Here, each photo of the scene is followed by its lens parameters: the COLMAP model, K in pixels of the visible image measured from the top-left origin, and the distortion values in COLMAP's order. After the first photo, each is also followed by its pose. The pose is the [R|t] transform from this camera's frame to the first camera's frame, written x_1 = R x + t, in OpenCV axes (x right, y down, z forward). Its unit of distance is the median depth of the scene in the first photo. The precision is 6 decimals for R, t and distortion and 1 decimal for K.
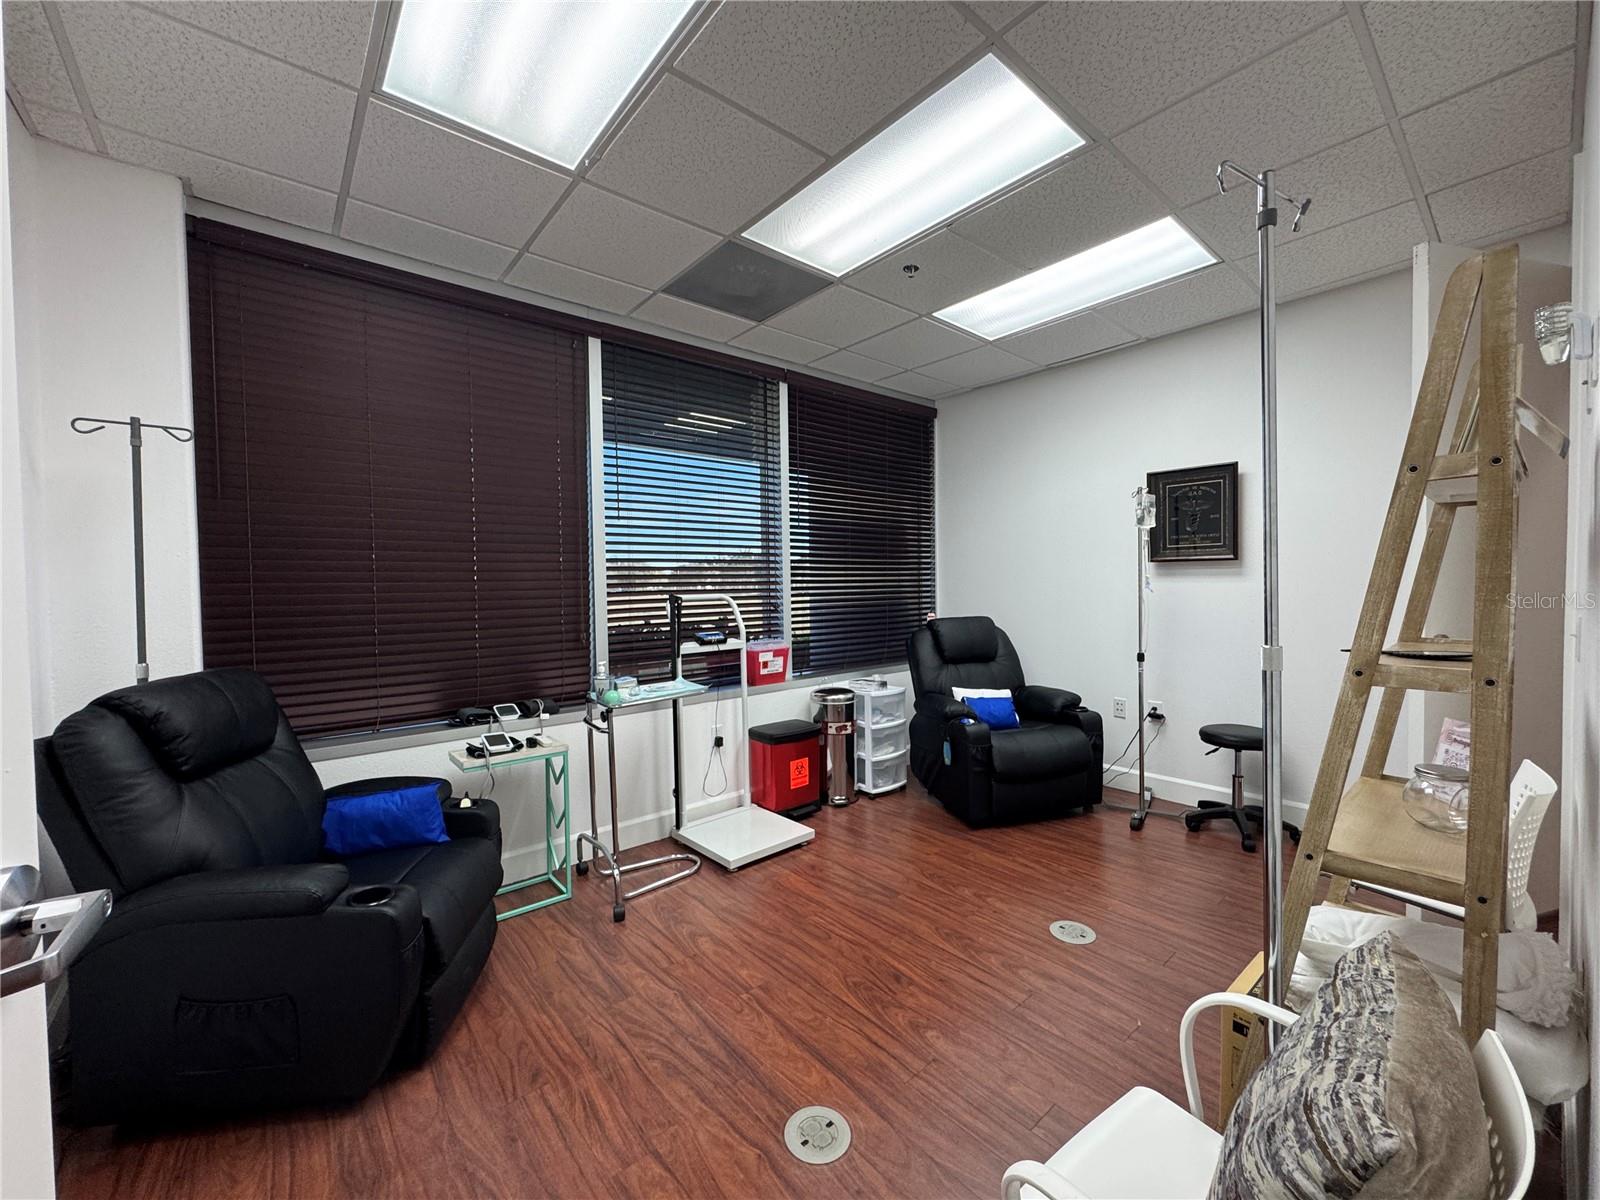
lens RADIAL K [[641.7, 0, 804.2], [0, 641.7, 598.7], [0, 0, 1]] dist [0.001853, 0.000615]
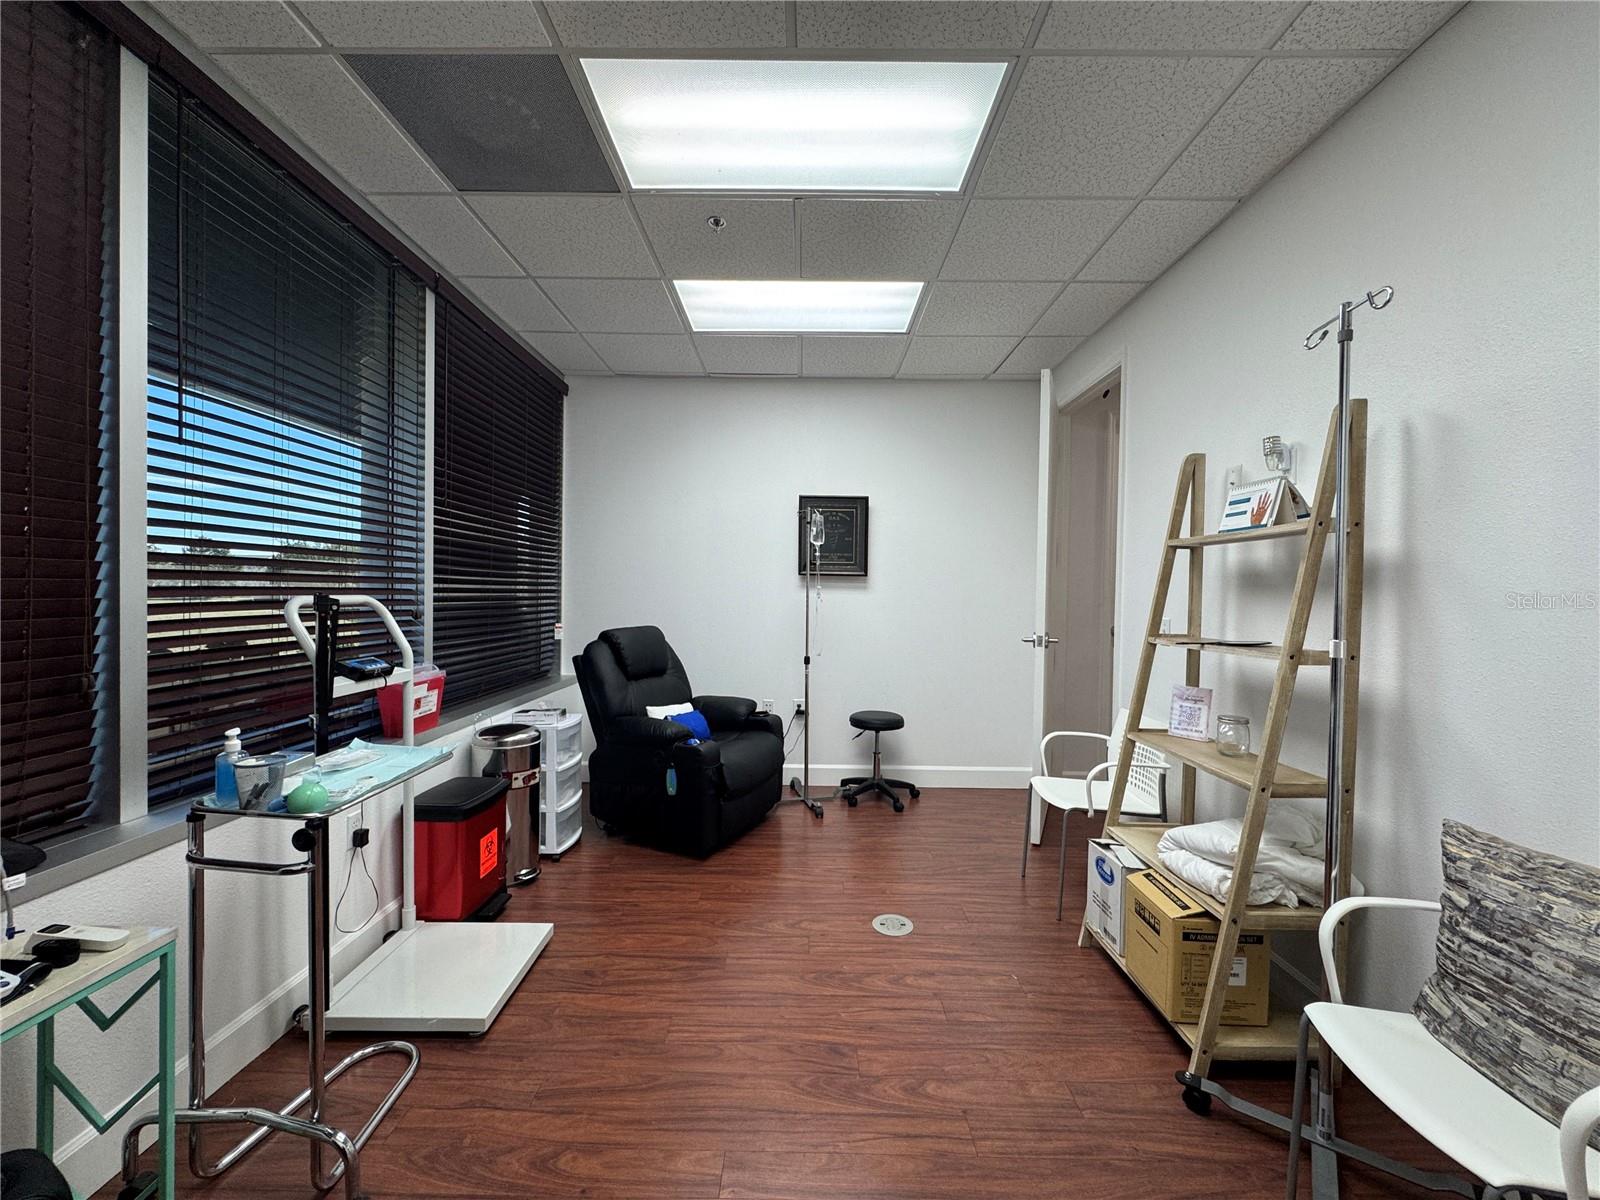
lens RADIAL K [[641.7, 0, 796.8], [0, 641.7, 599.1], [0, 0, 1]] dist [0.001853, 0.000615]
pose [[0.657735, 0.016429, 0.753070, -0.327050], [-0.005243, 0.999838, -0.017234, 0.004611], [-0.753231, 0.007387, 0.657715, 0.287819]]
